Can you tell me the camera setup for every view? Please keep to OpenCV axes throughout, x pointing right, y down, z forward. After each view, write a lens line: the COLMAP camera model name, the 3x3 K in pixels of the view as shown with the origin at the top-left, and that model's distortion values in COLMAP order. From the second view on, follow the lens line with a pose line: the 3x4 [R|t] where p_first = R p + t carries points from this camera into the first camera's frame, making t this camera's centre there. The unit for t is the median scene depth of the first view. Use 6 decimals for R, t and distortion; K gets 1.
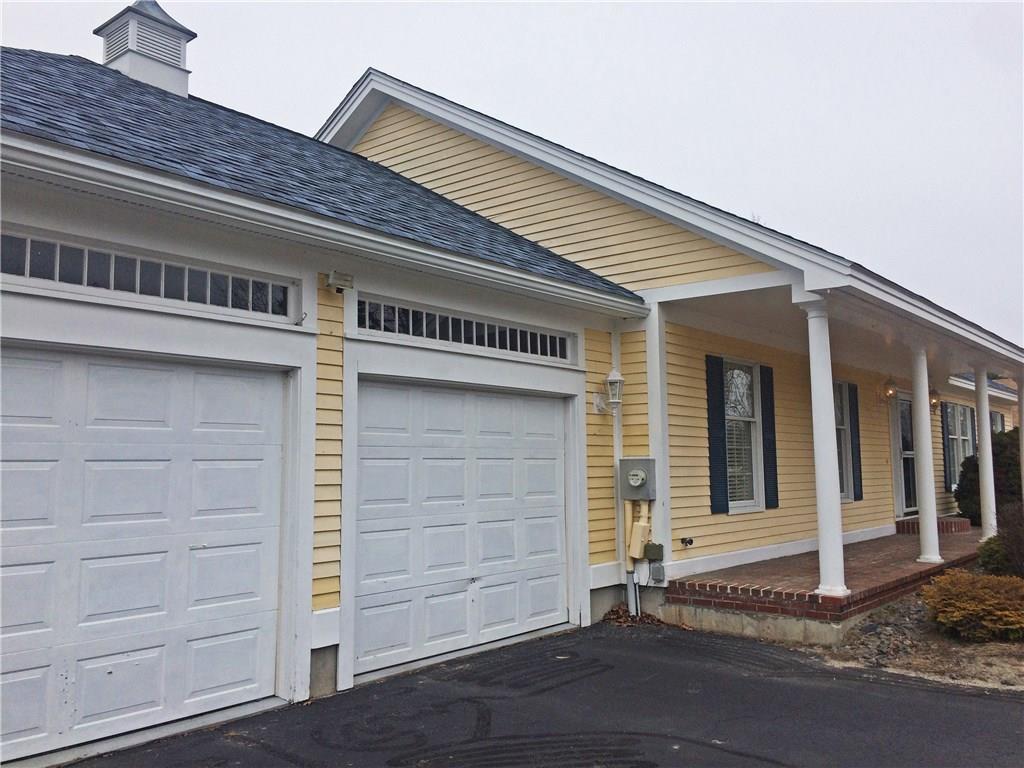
lens RADIAL K [[870.4, 0, 512.0], [0, 870.4, 384.0], [0, 0, 1]] dist [0.003690, -0.005203]
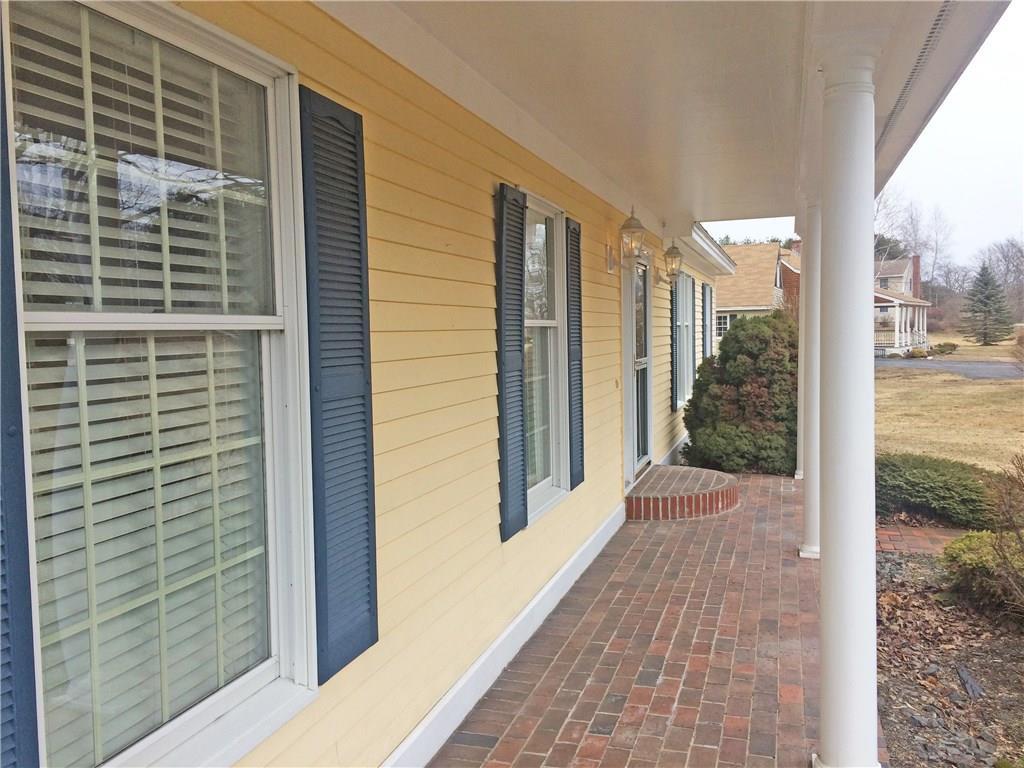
lens RADIAL K [[870.4, 0, 512.0], [0, 870.4, 384.0], [0, 0, 1]] dist [0.003690, -0.005203]
pose [[0.927921, -0.029655, 0.371596, 0.166158], [-0.027719, 0.988582, 0.148111, 0.013938], [-0.371745, -0.147736, 0.916504, 0.497732]]
